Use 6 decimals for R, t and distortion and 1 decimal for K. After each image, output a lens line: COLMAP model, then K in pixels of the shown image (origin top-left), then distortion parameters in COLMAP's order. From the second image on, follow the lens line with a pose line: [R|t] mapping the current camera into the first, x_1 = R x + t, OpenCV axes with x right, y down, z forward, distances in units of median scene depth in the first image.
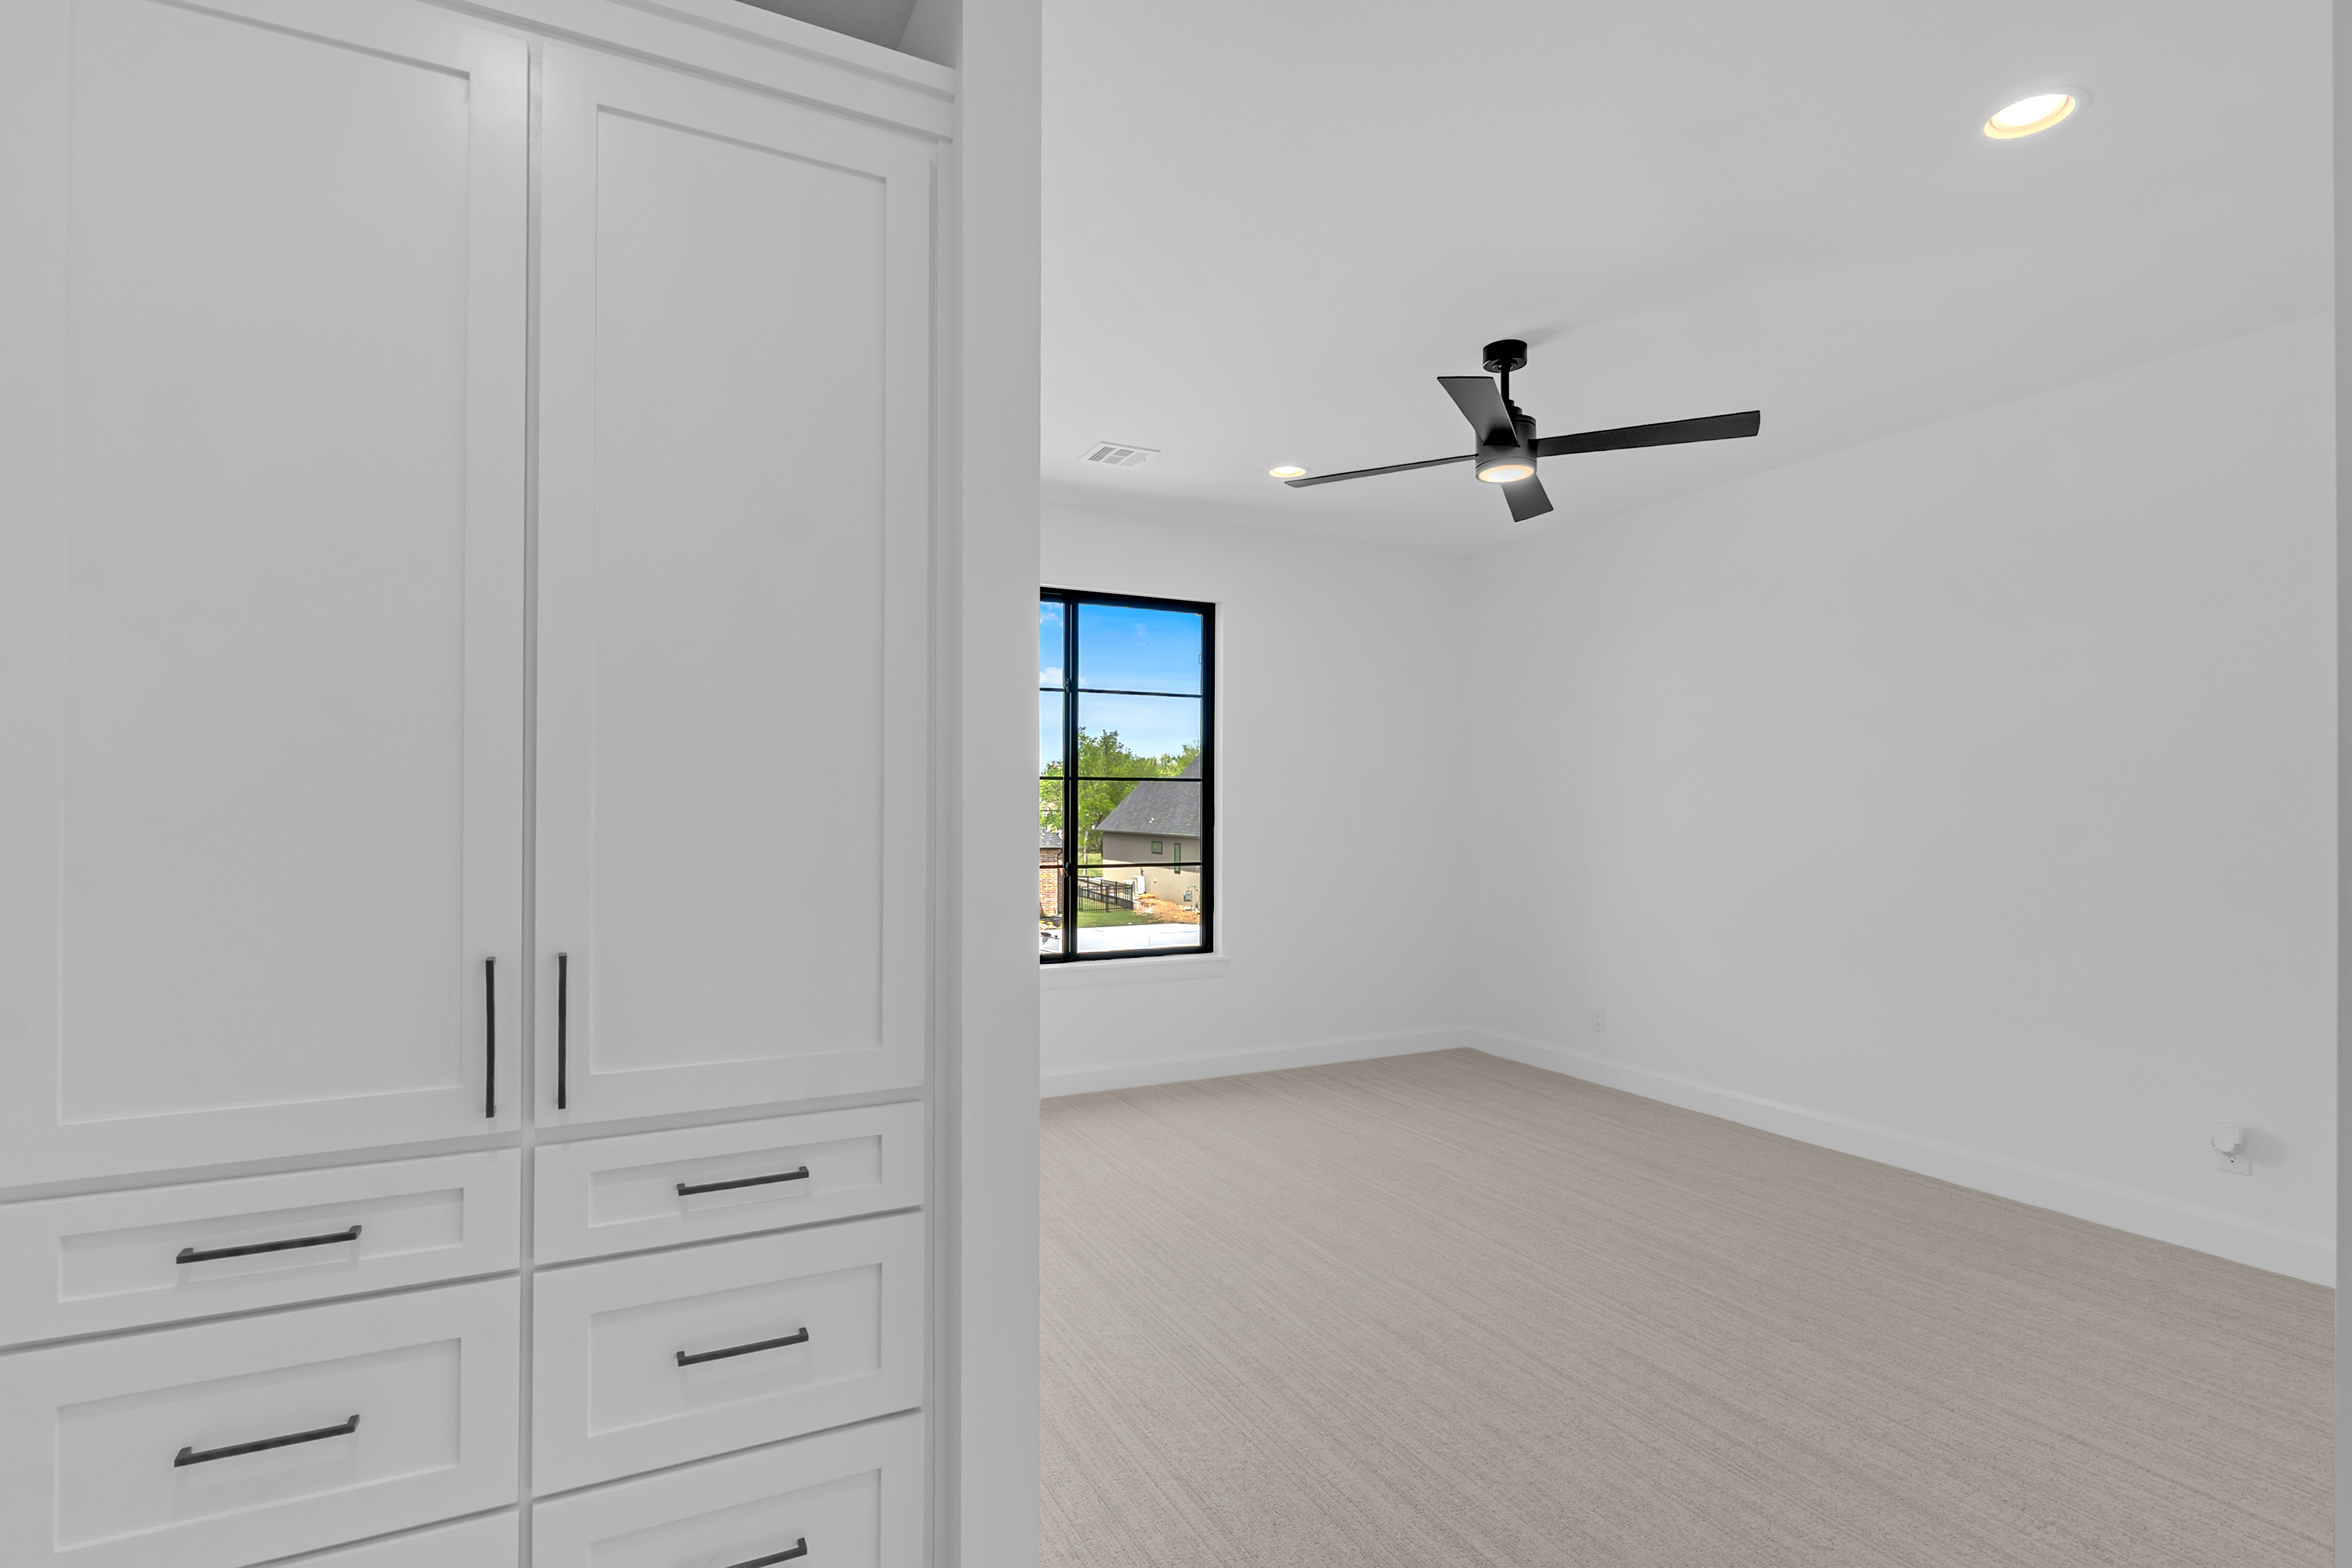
lens RADIAL K [[1027.9, 0, 1128.4], [0, 1027.9, 797.7], [0, 0, 1]] dist [-0.003251, 0.000151]
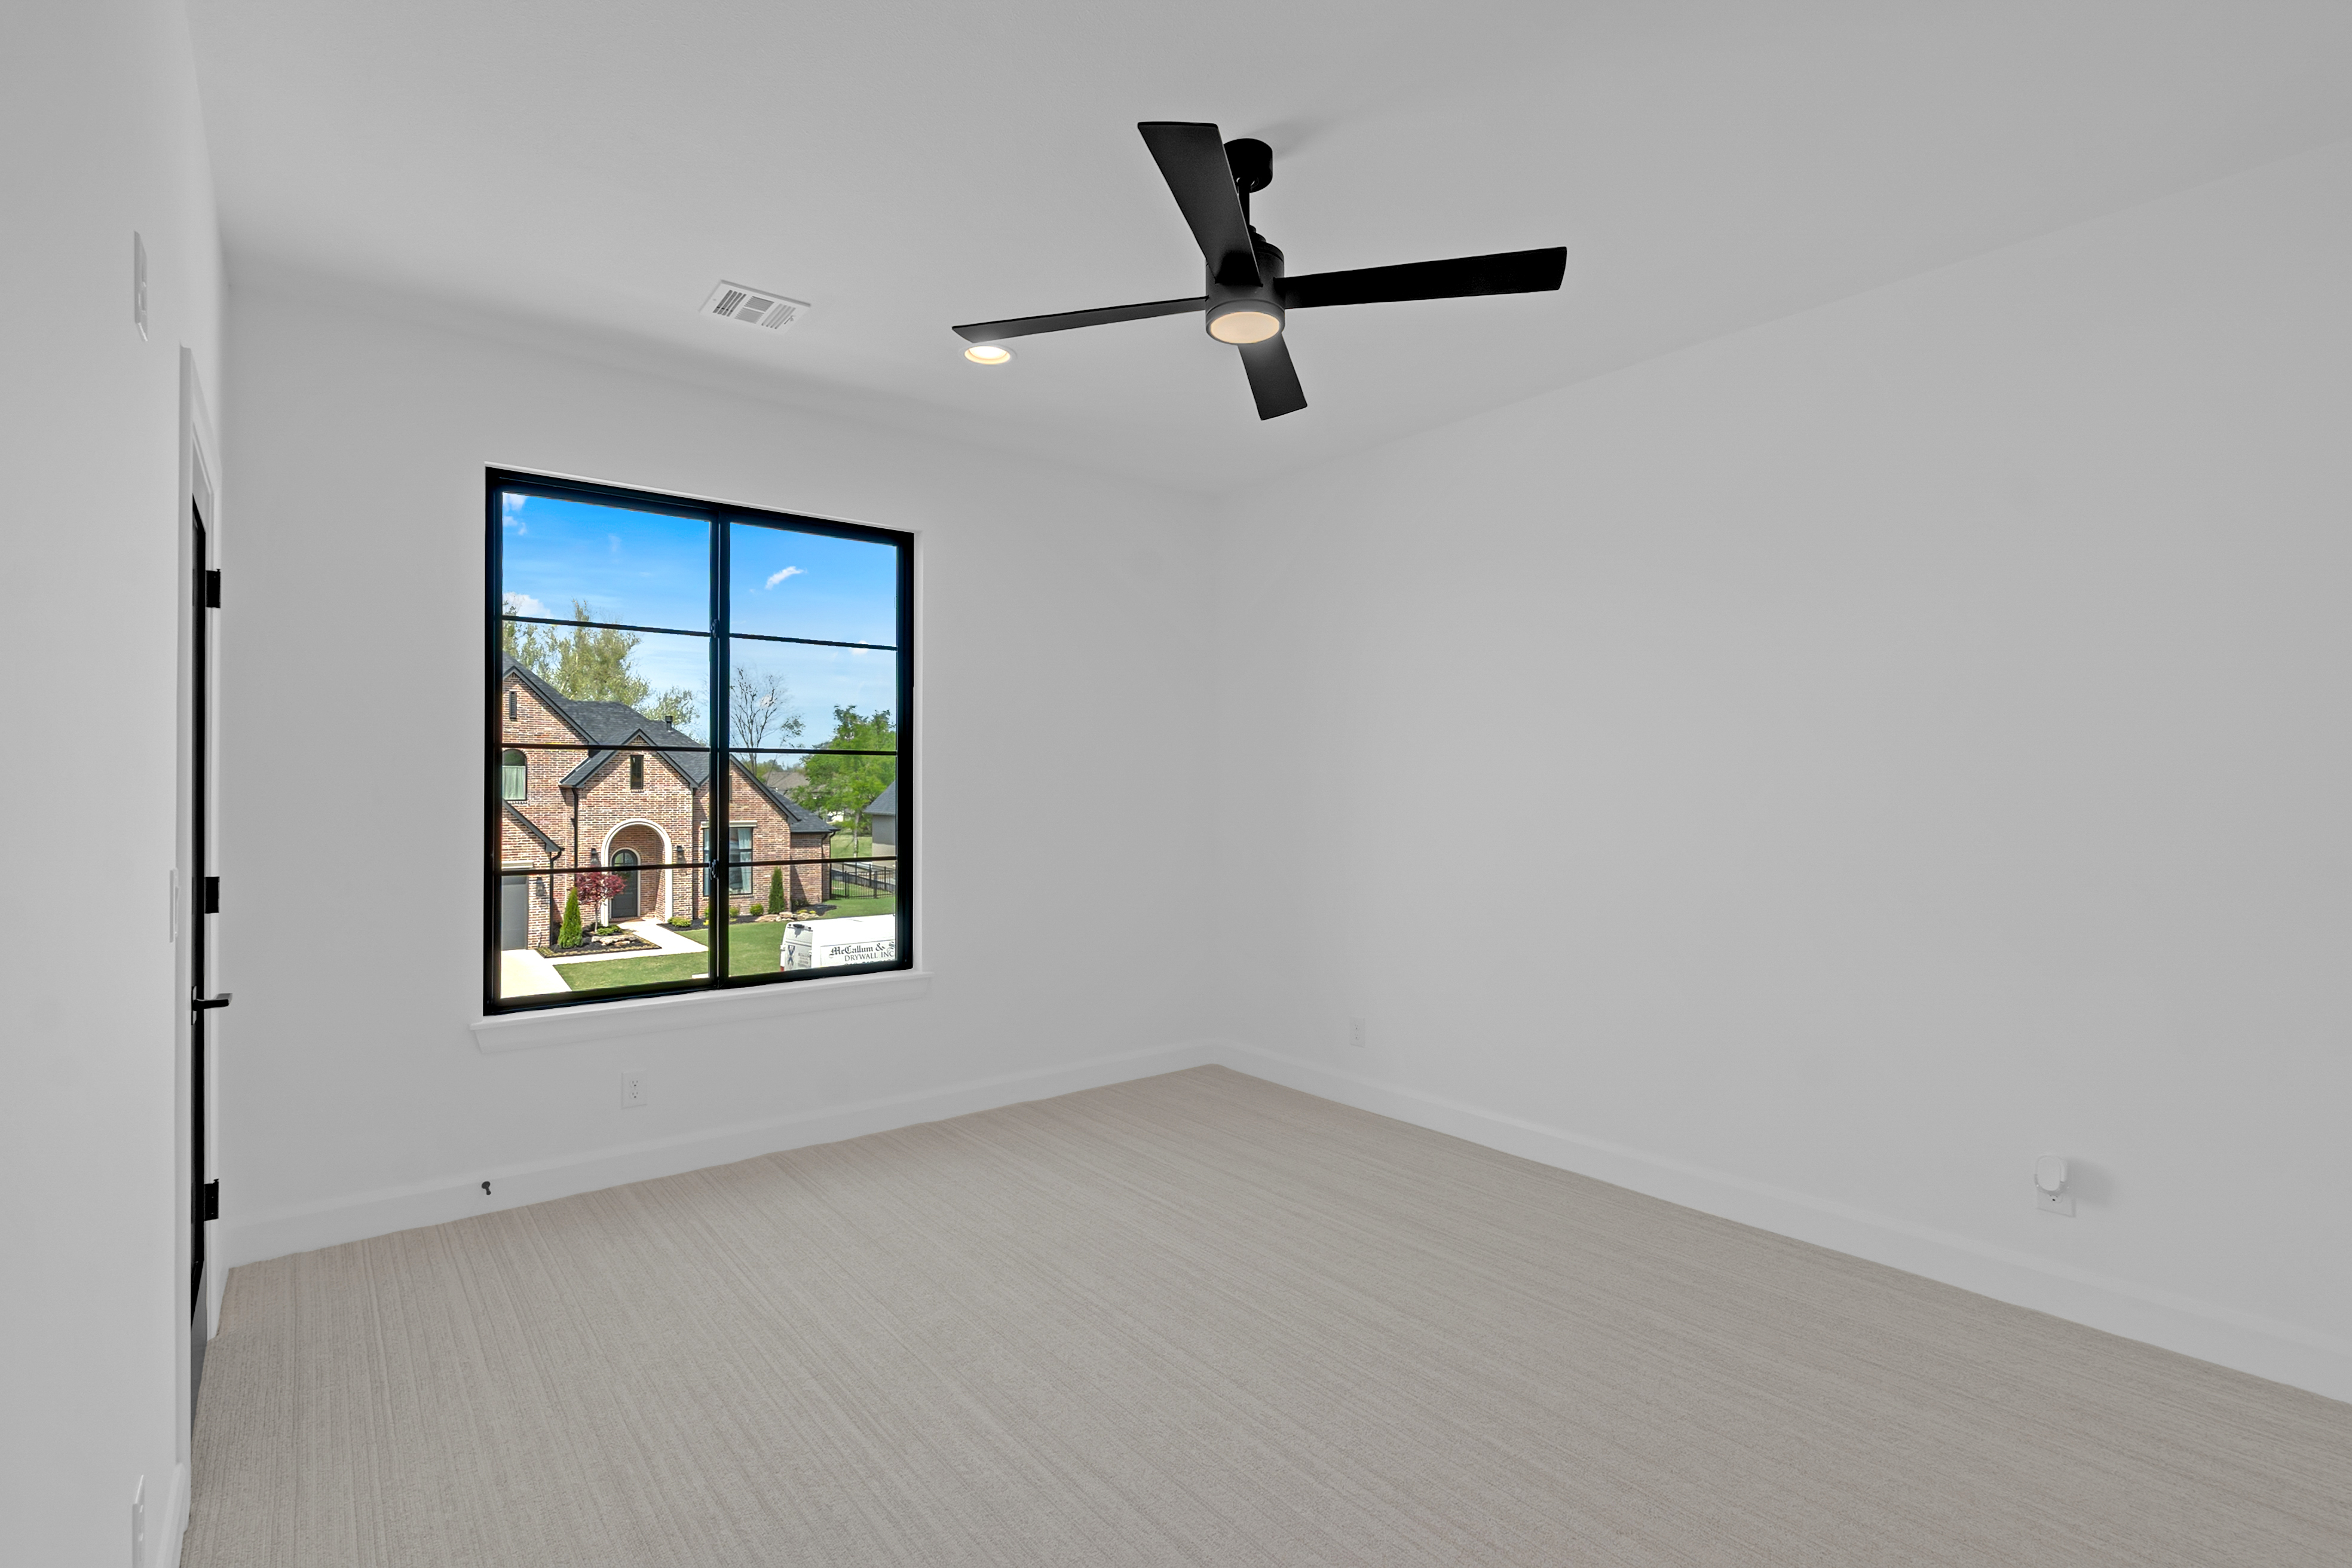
lens RADIAL K [[1027.9, 0, 1149.9], [0, 1027.9, 779.6], [0, 0, 1]] dist [-0.003251, 0.000151]
pose [[0.972447, -0.000316, 0.233123, 0.123202], [0.000035, 0.999999, 0.001207, 0.004038], [-0.233123, -0.001165, 0.972447, 0.286859]]
